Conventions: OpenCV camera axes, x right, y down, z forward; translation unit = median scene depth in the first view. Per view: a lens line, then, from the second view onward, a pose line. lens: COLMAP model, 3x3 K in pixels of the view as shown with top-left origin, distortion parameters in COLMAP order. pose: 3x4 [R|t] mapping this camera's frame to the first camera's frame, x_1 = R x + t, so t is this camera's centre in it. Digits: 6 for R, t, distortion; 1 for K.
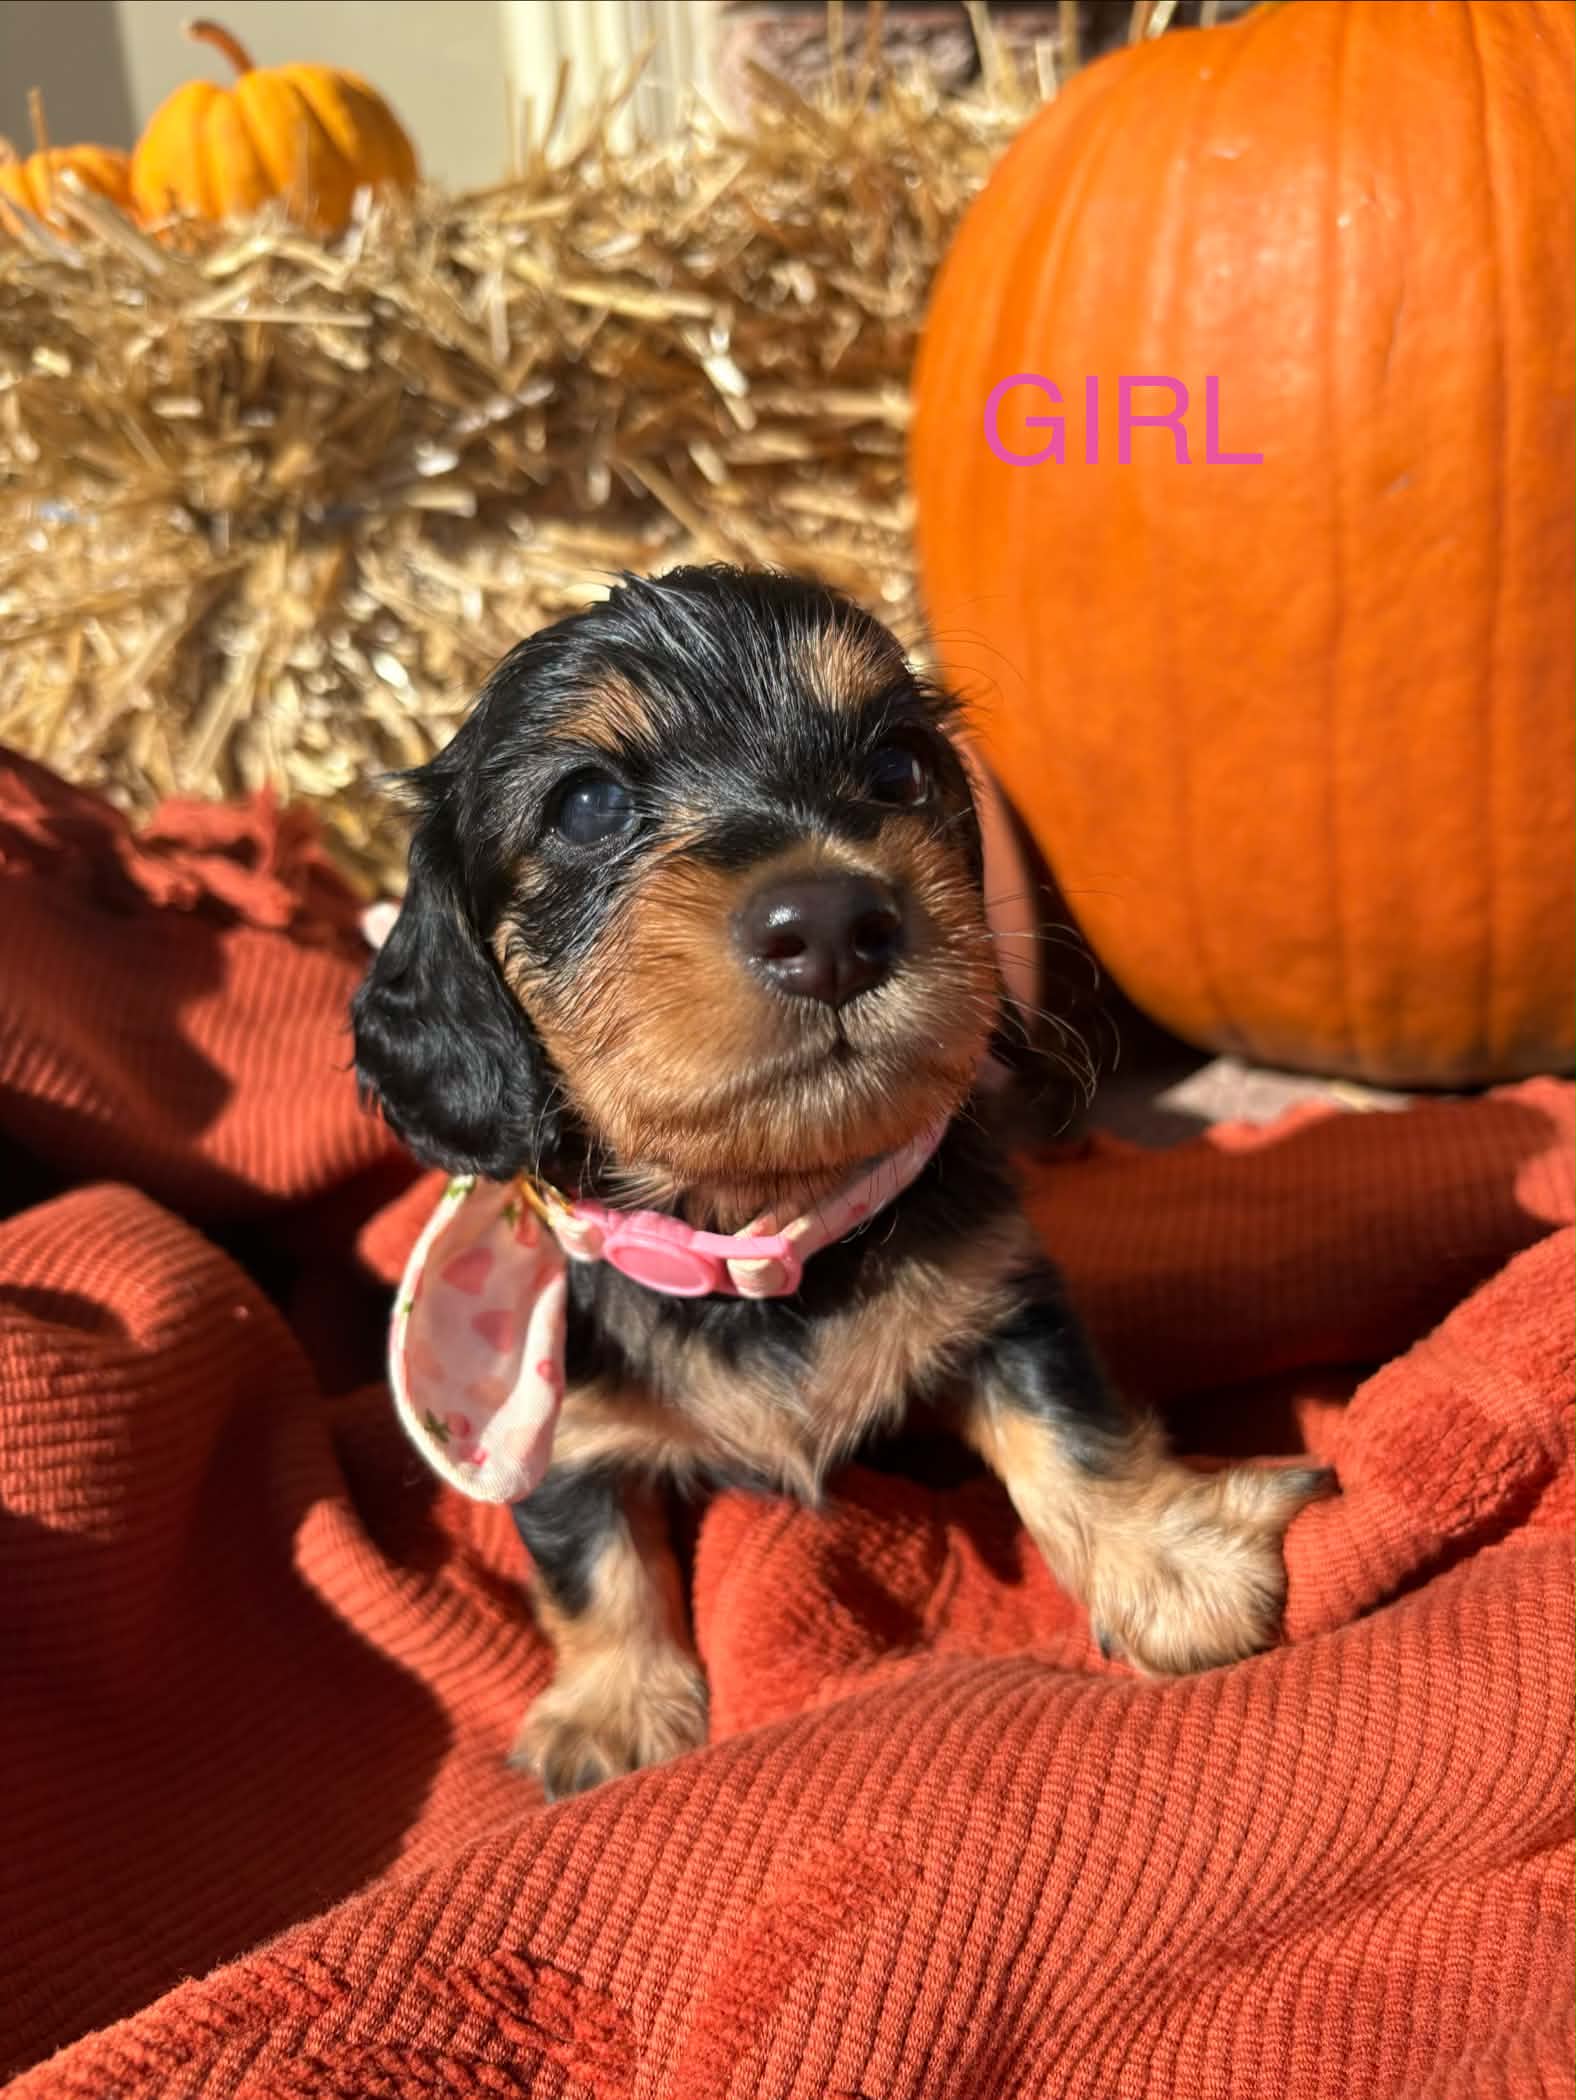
lens RADIAL K [[1719.2, 0, 767.4], [0, 1719.2, 1063.3], [0, 0, 1]] dist [-0.019742, 0.021324]
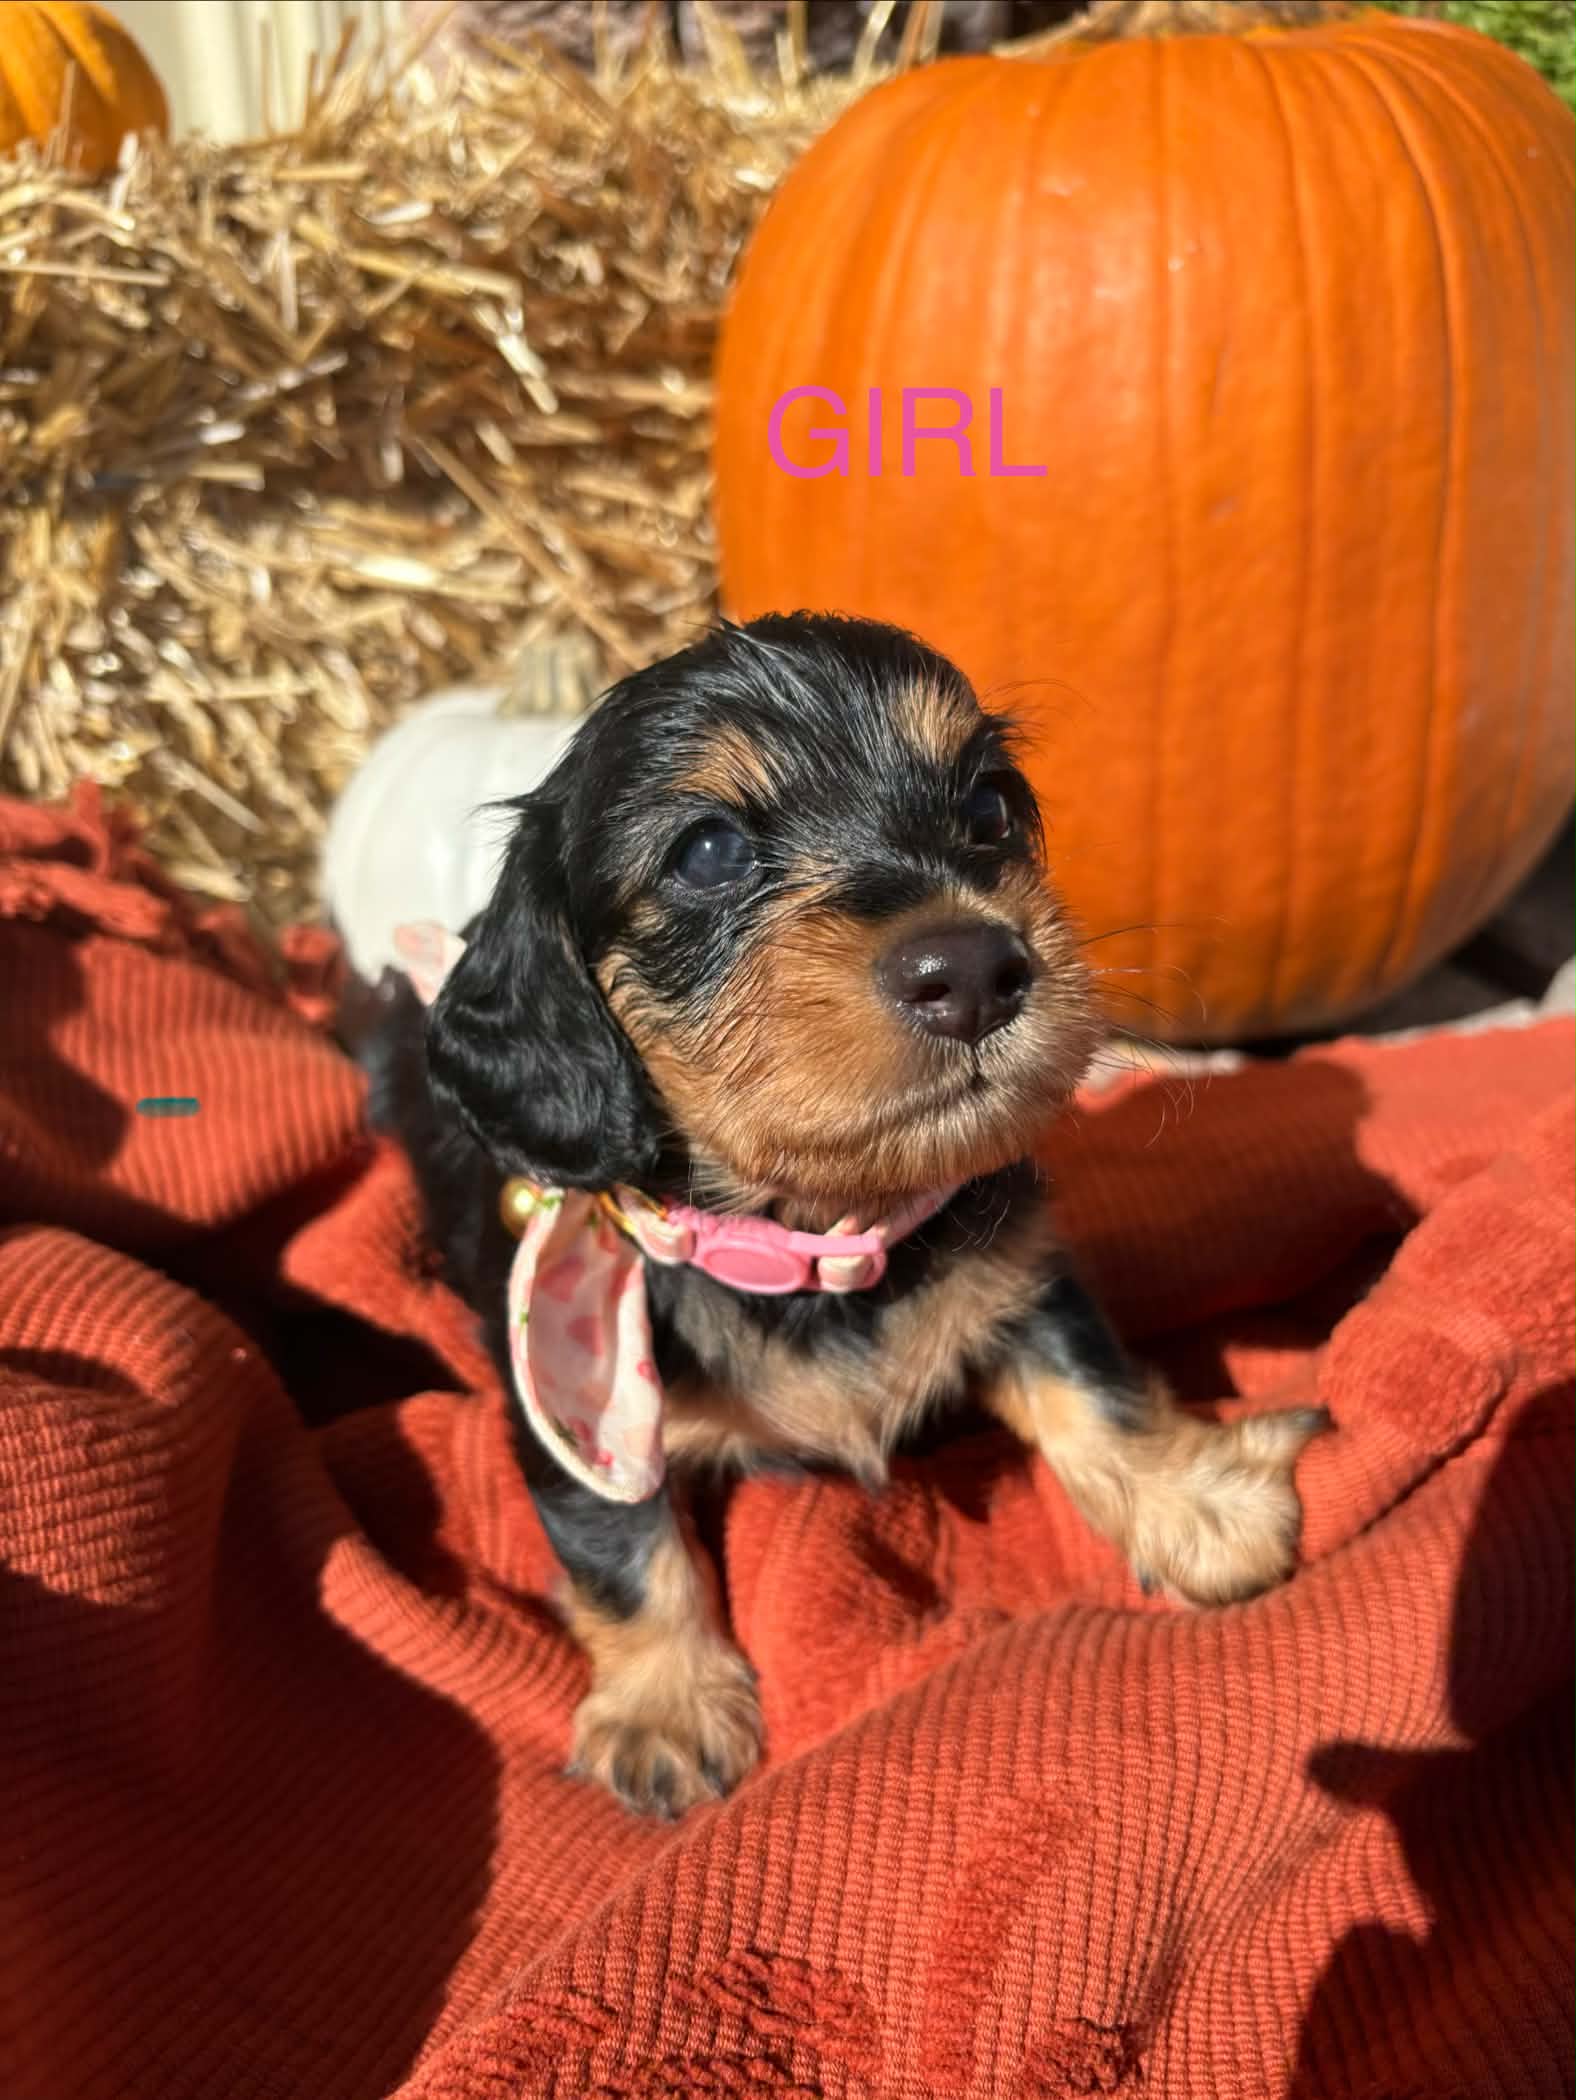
lens RADIAL K [[1719.2, 0, 801.6], [0, 1719.2, 1055.1], [0, 0, 1]] dist [-0.019742, 0.021324]
pose [[0.964588, -0.047855, 0.259385, -0.181058], [0.041123, 0.998663, 0.031321, -0.029039], [-0.260538, -0.019545, 0.965266, -0.003428]]
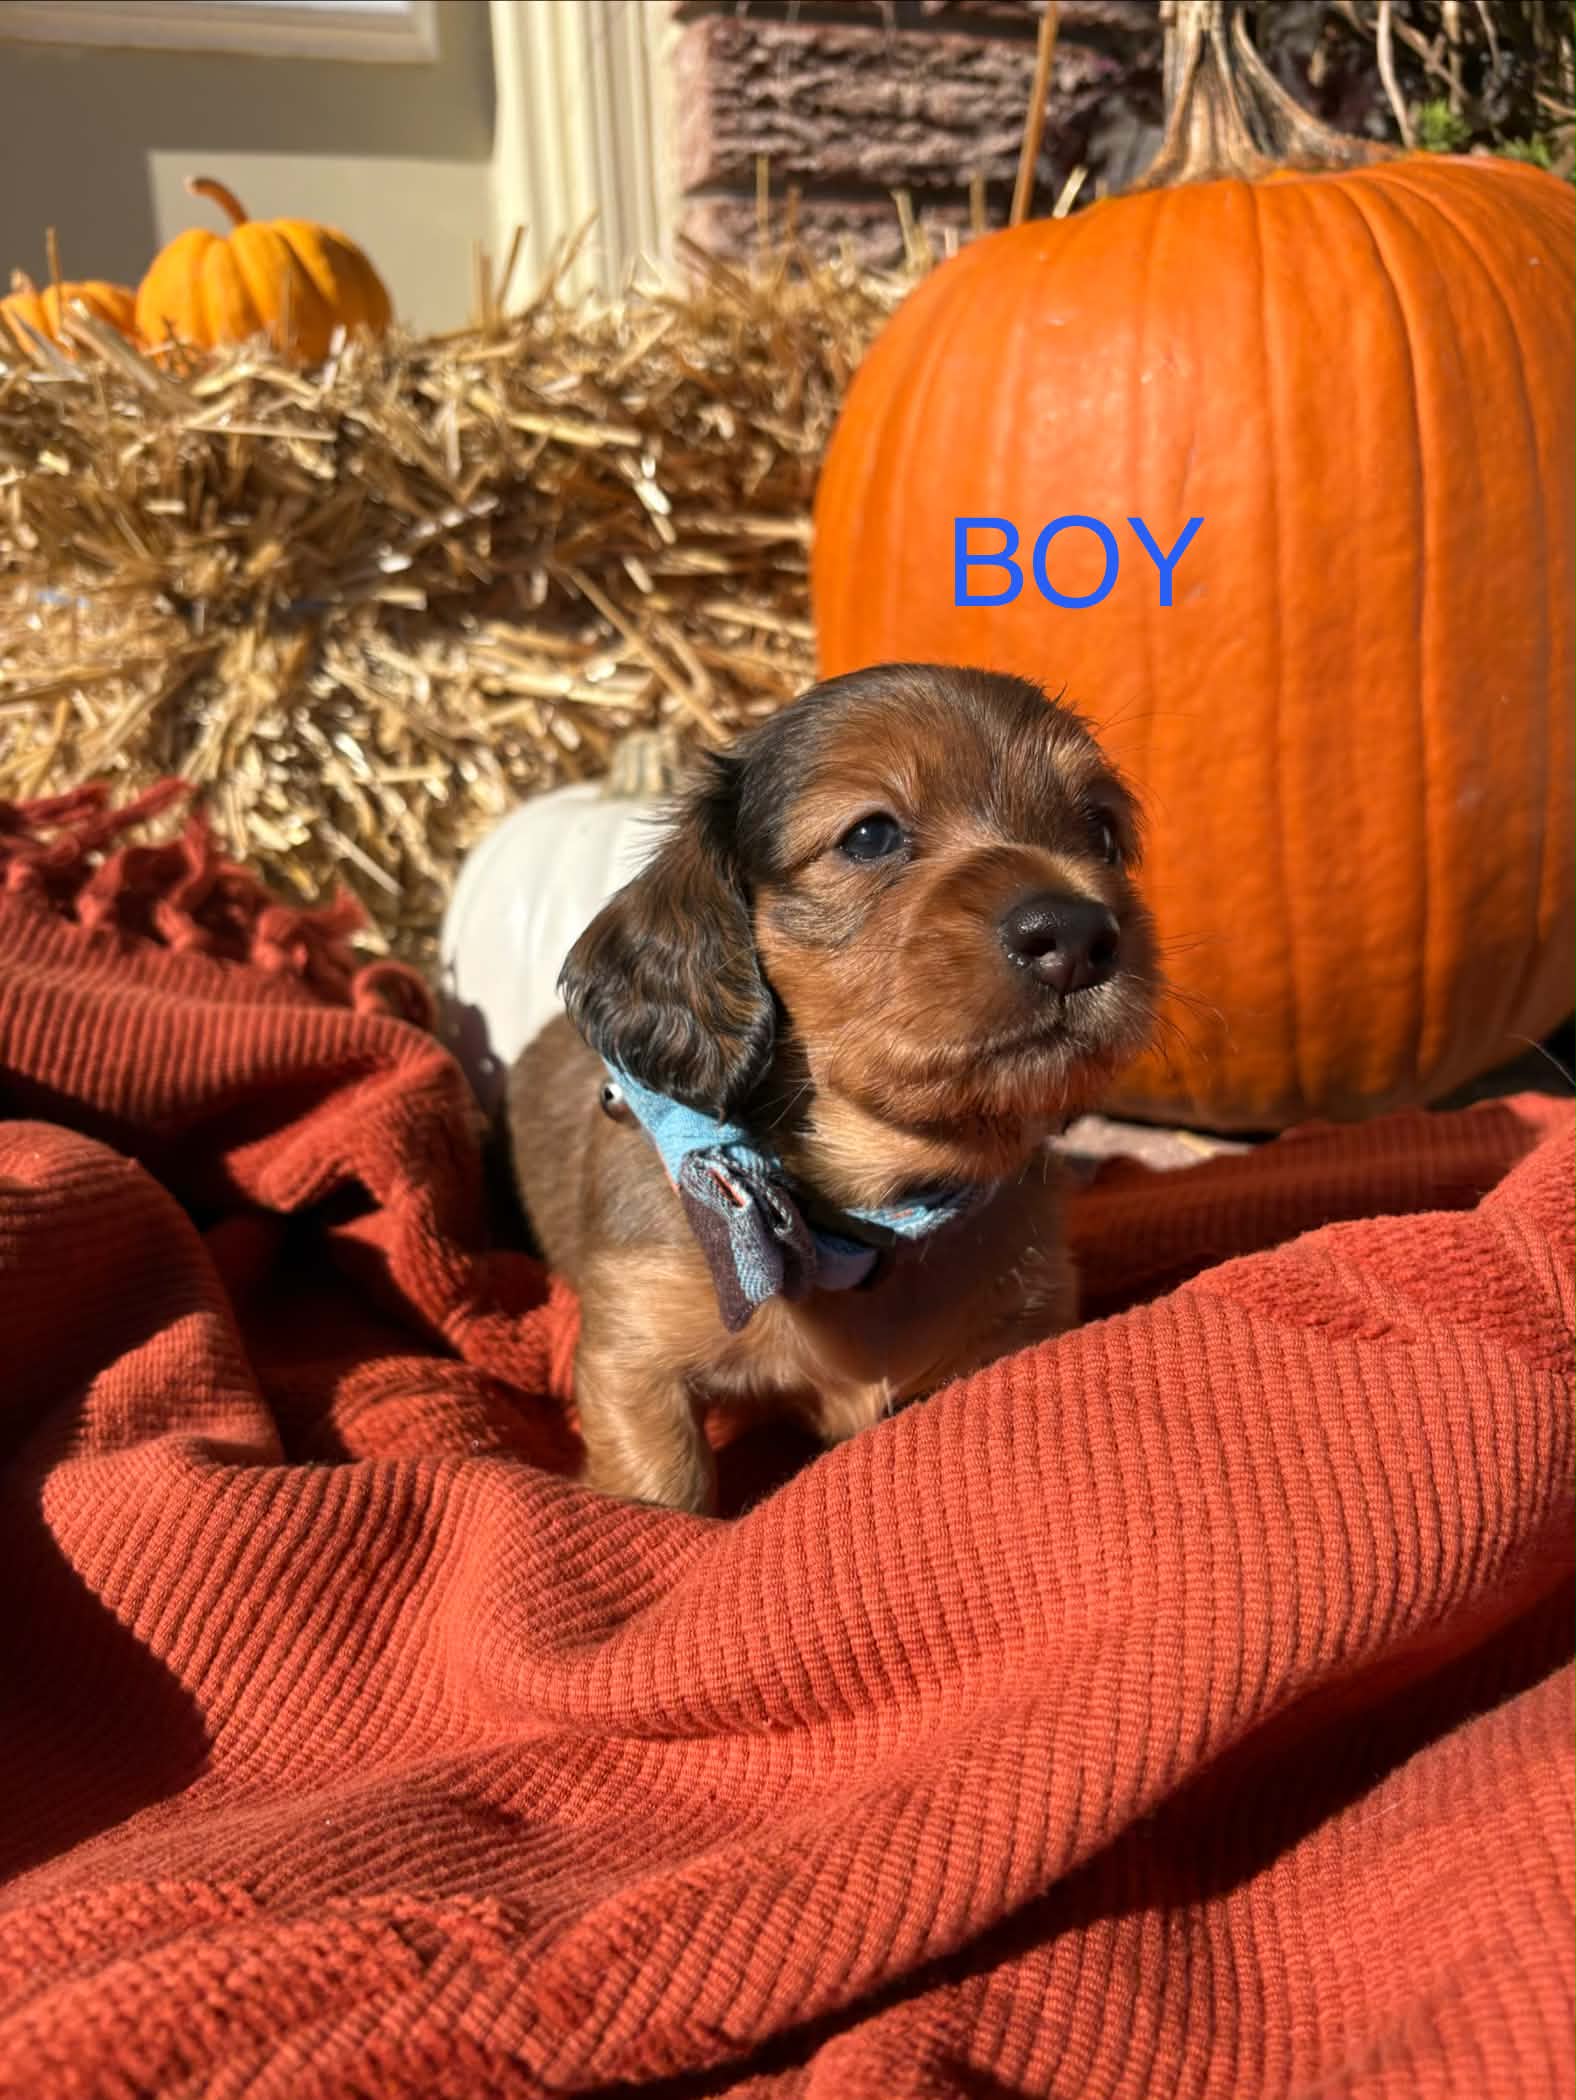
lens RADIAL K [[1719.2, 0, 802.3], [0, 1719.2, 1065.8], [0, 0, 1]] dist [-0.019742, 0.021324]
pose [[0.999295, 0.027685, 0.025348, 0.070301], [-0.025447, 0.996082, -0.084698, 0.085386], [-0.027594, 0.083993, 0.996084, -0.131749]]
